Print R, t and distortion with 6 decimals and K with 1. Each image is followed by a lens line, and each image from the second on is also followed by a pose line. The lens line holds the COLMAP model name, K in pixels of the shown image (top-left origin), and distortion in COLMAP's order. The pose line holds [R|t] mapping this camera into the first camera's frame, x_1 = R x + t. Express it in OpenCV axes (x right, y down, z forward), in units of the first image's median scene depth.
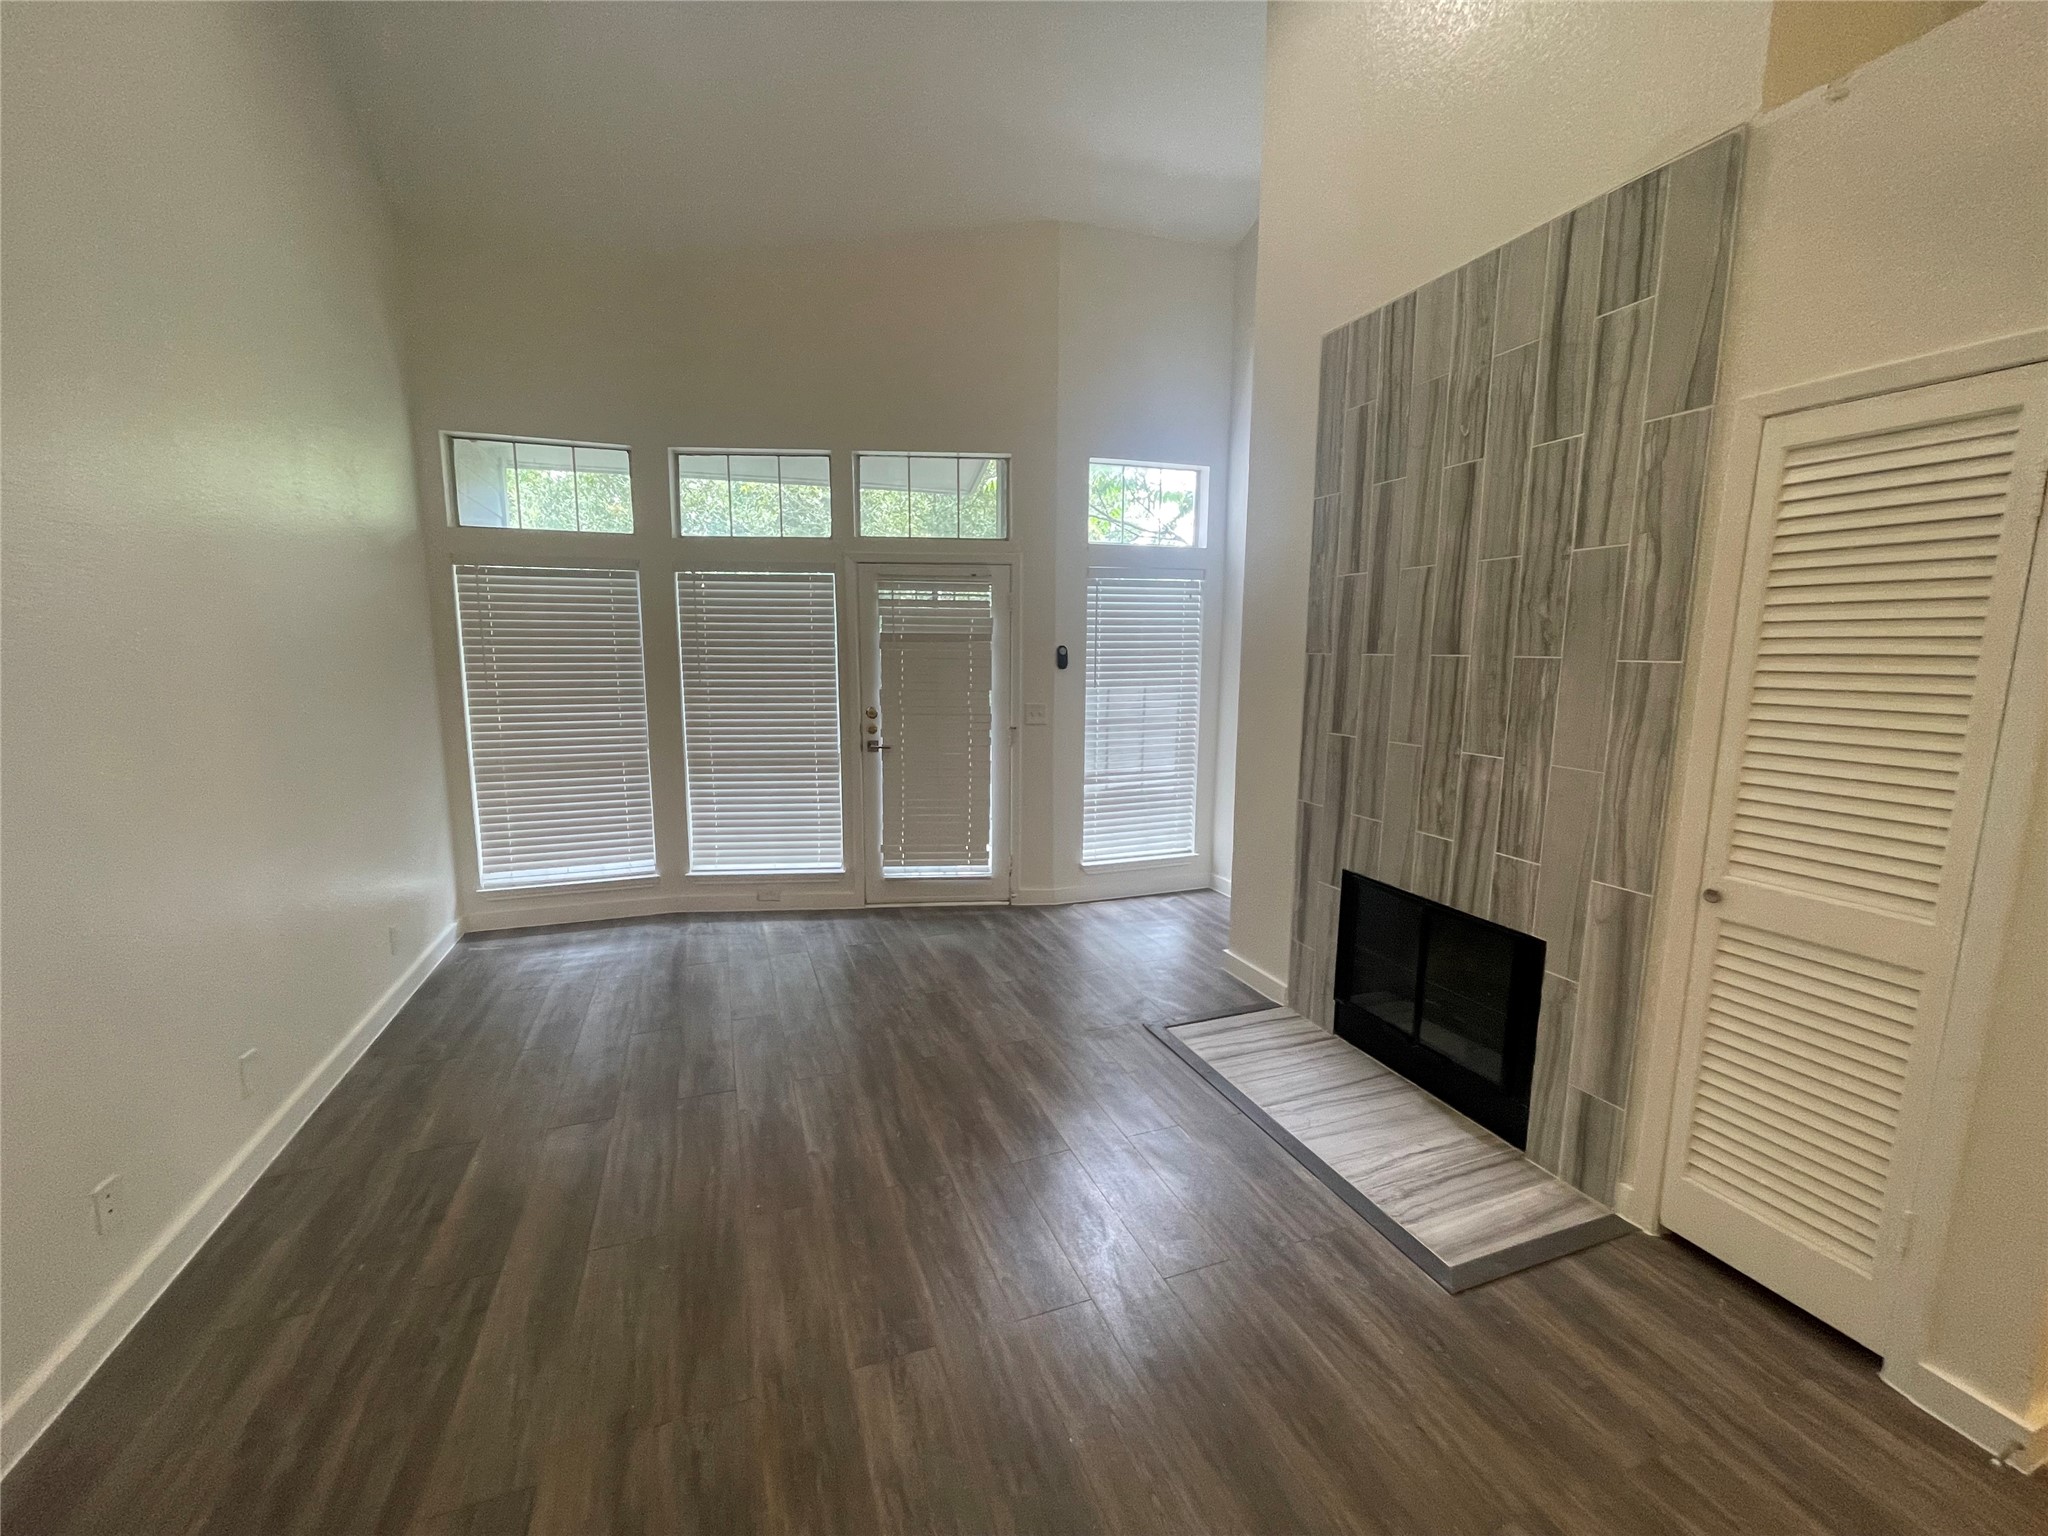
lens RADIAL K [[822.7, 0, 1012.6], [0, 822.7, 769.9], [0, 0, 1]] dist [-0.001013, -0.000260]
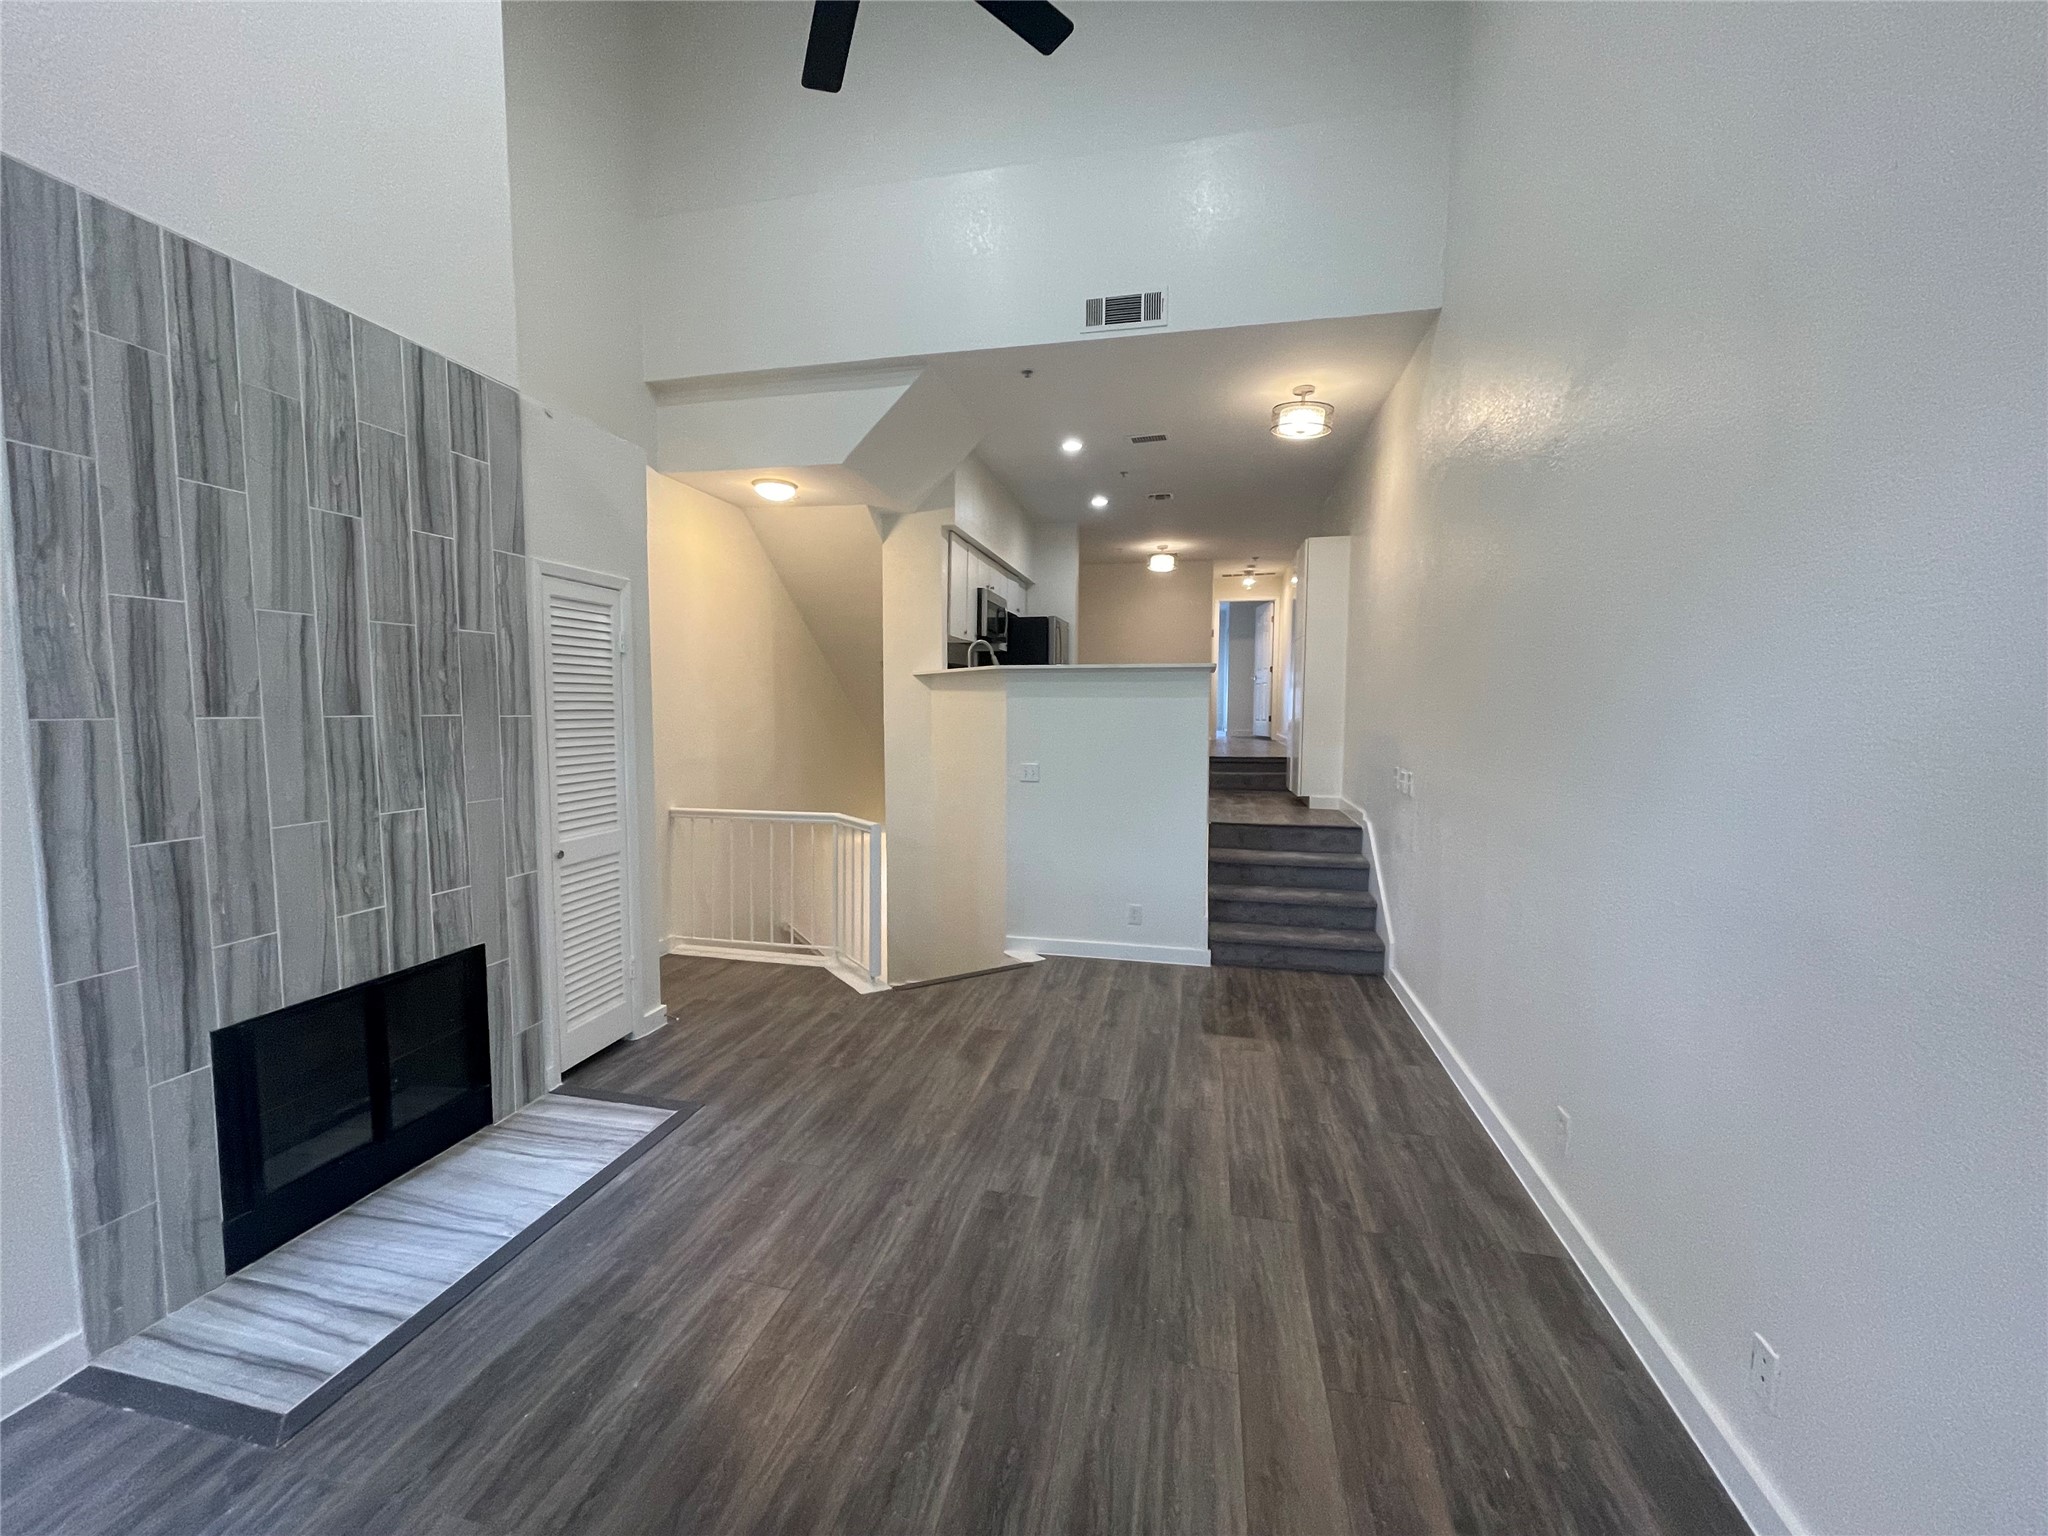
lens RADIAL K [[822.7, 0, 1013.0], [0, 822.7, 769.6], [0, 0, 1]] dist [-0.001013, -0.000260]
pose [[-0.838808, -0.051646, 0.541971, -0.512971], [0.072327, 0.976095, 0.204955, -0.184048], [-0.539601, 0.211117, -0.815022, 1.161538]]
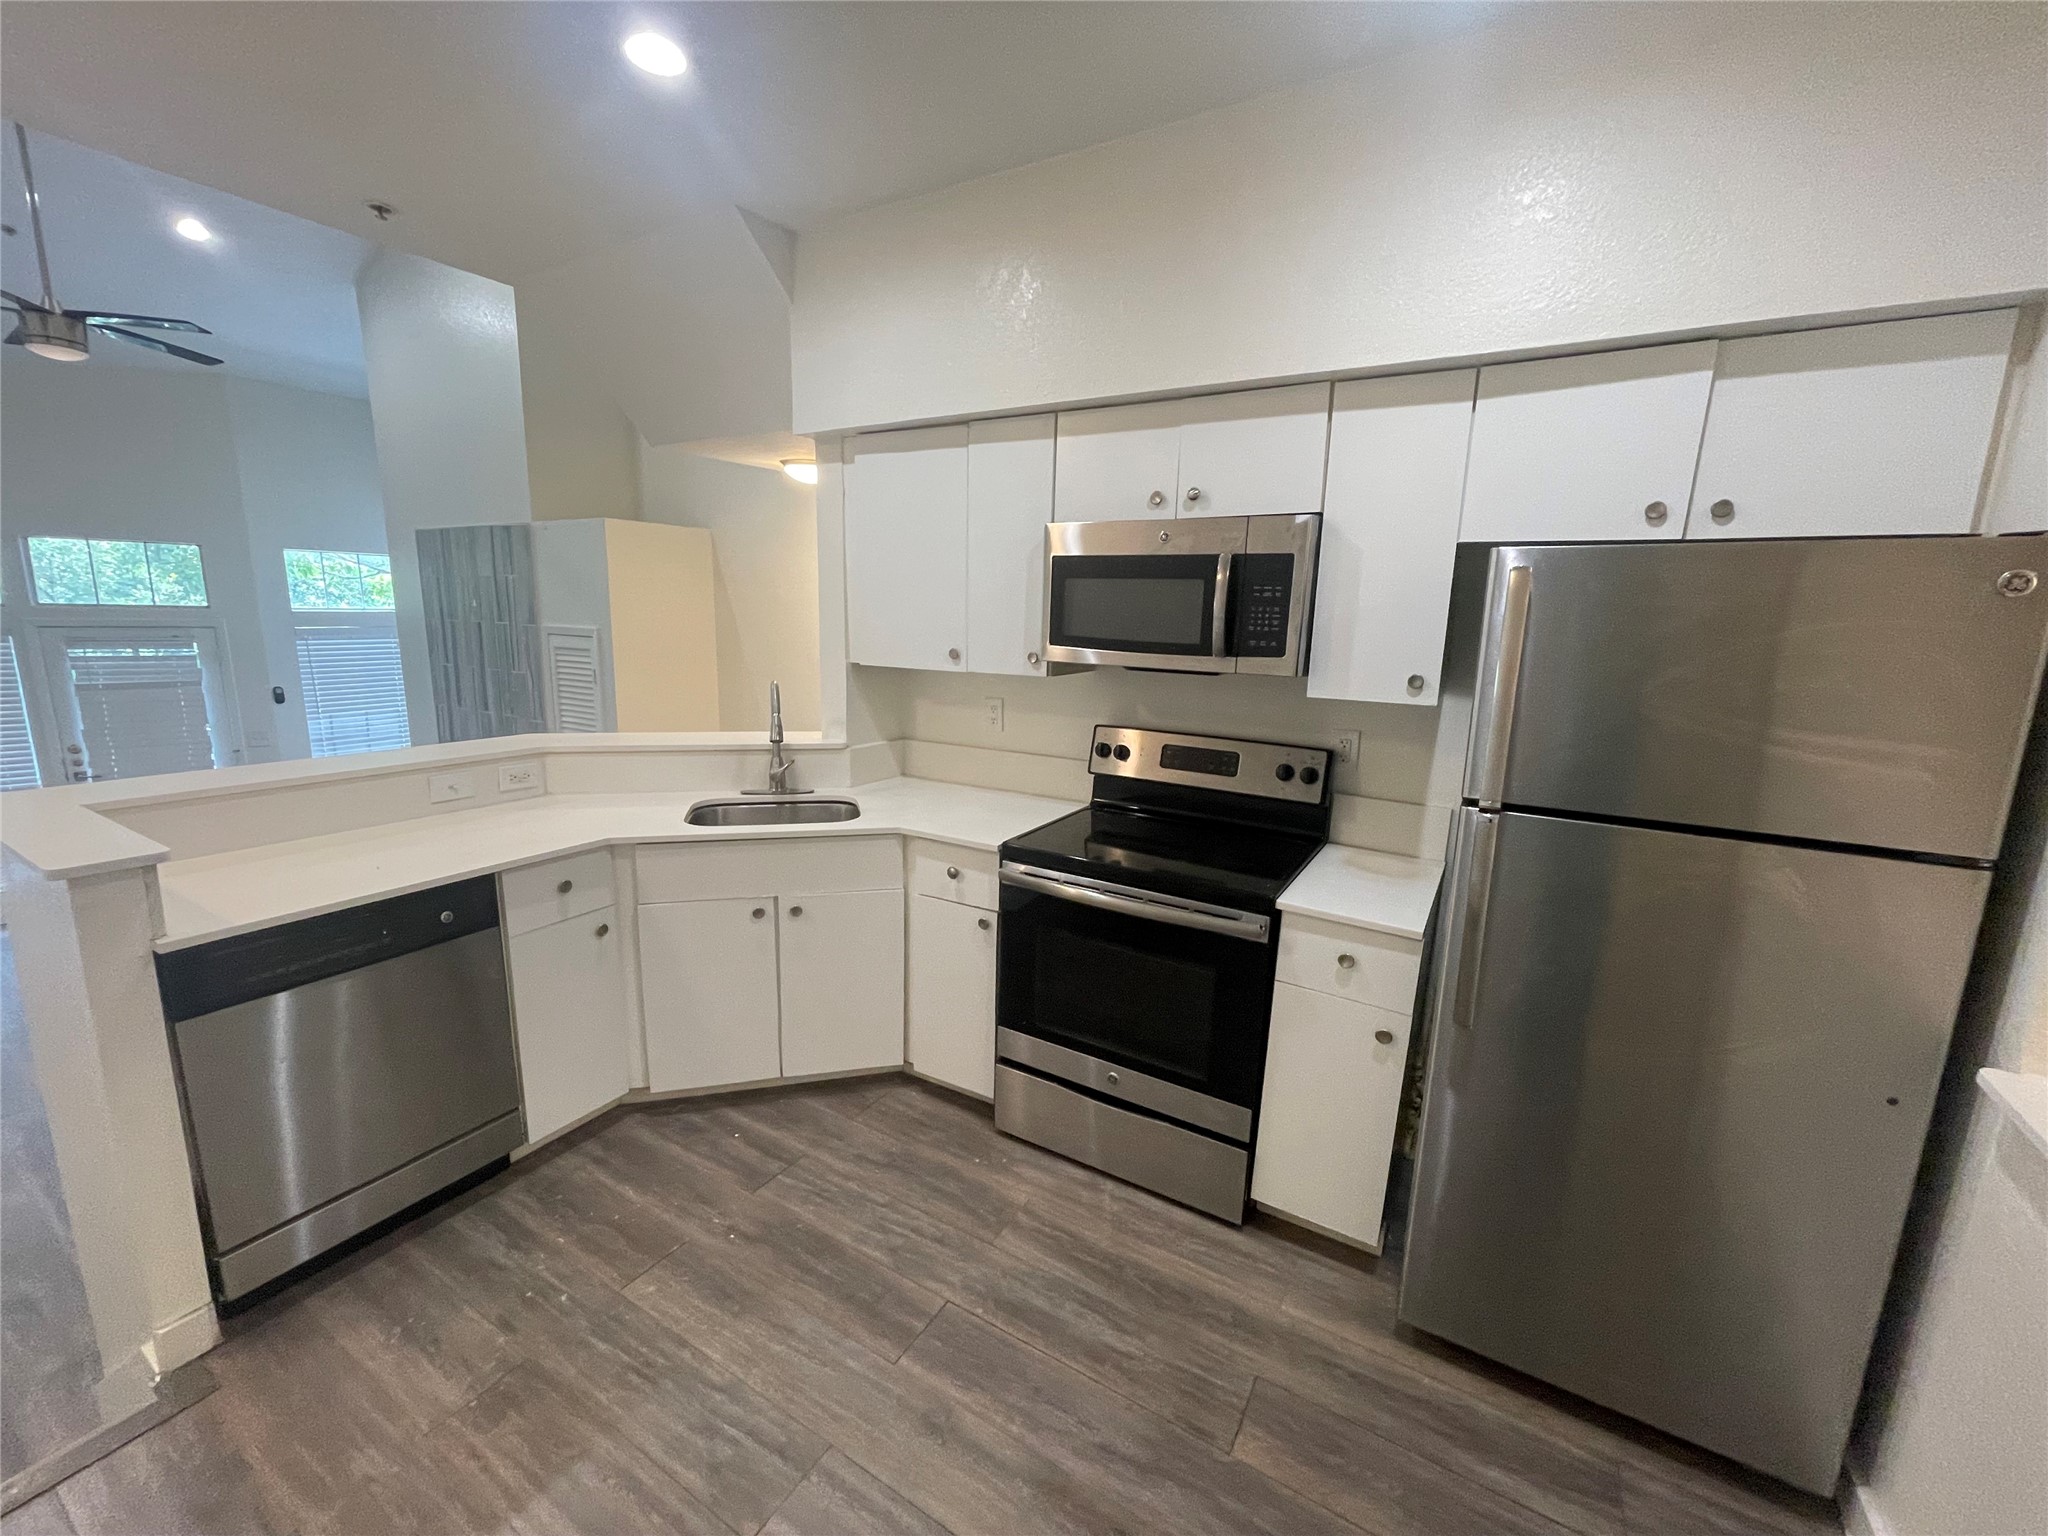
lens RADIAL K [[822.7, 0, 1014.1], [0, 822.7, 766.2], [0, 0, 1]] dist [-0.001013, -0.000260]
pose [[0.776633, -0.103076, 0.621463, 0.224733], [0.072469, 0.994592, 0.074401, -0.051814], [-0.625771, -0.012745, 0.779903, -1.223980]]
